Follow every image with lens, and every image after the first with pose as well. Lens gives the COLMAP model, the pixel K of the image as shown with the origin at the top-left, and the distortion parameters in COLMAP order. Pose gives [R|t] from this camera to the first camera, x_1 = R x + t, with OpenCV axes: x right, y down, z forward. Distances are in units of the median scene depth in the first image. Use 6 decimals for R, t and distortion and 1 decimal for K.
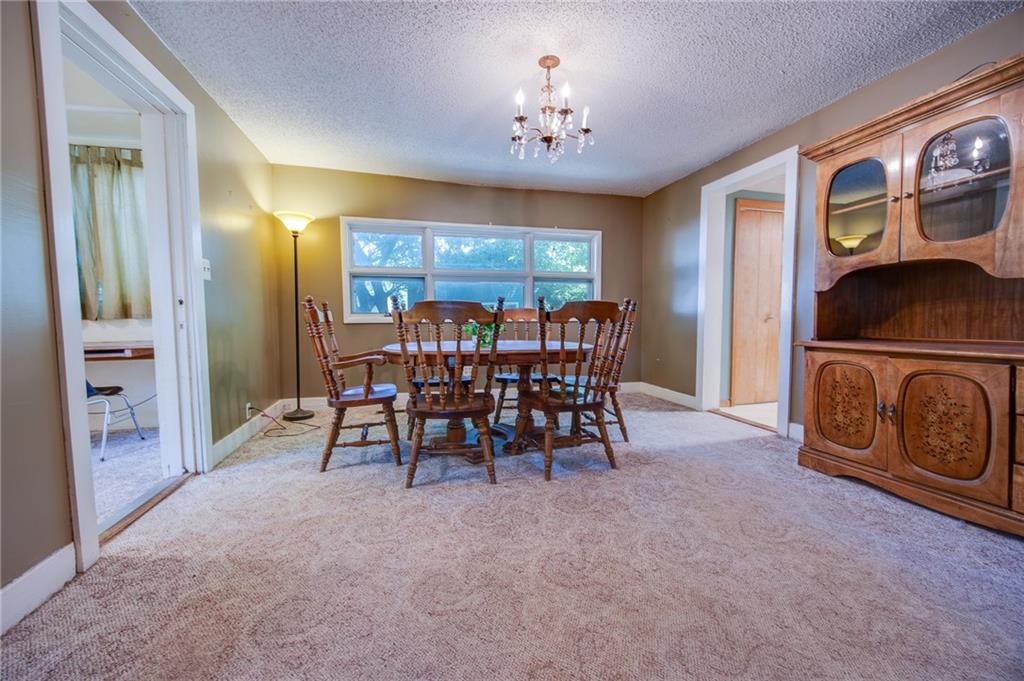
lens RADIAL K [[400.9, 0, 521.9], [0, 400.9, 339.6], [0, 0, 1]] dist [-0.003219, -0.000235]
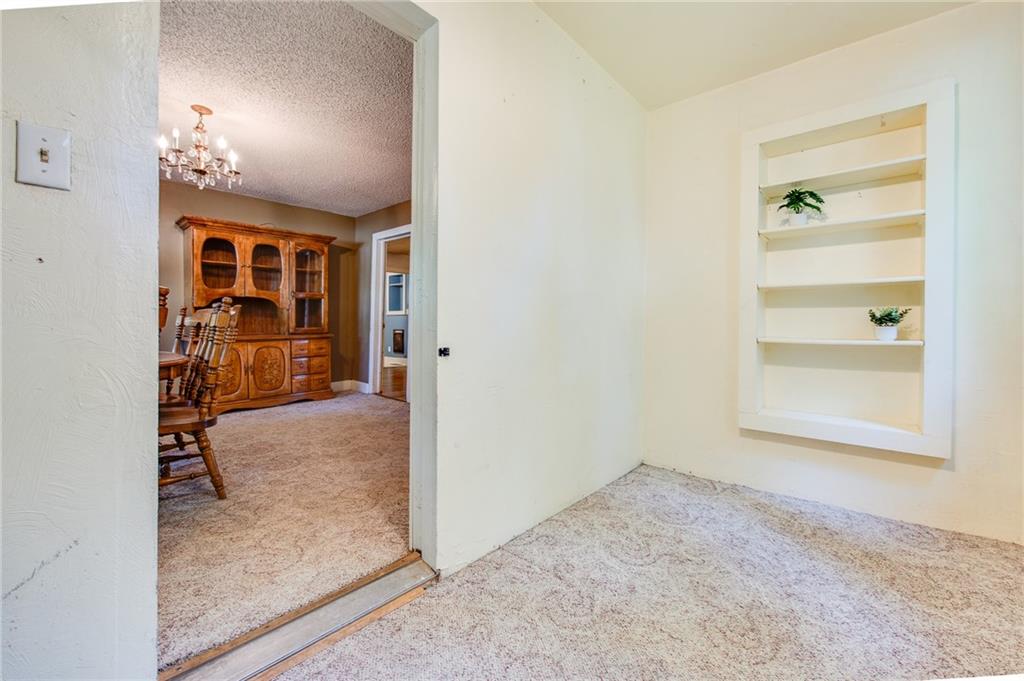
lens RADIAL K [[400.9, 0, 521.9], [0, 400.9, 339.6], [0, 0, 1]] dist [-0.003219, -0.000235]
pose [[-0.565629, -0.030416, 0.824099, -1.692136], [0.045718, 0.996626, 0.068163, -0.050516], [-0.823391, 0.076231, -0.562330, 1.063522]]
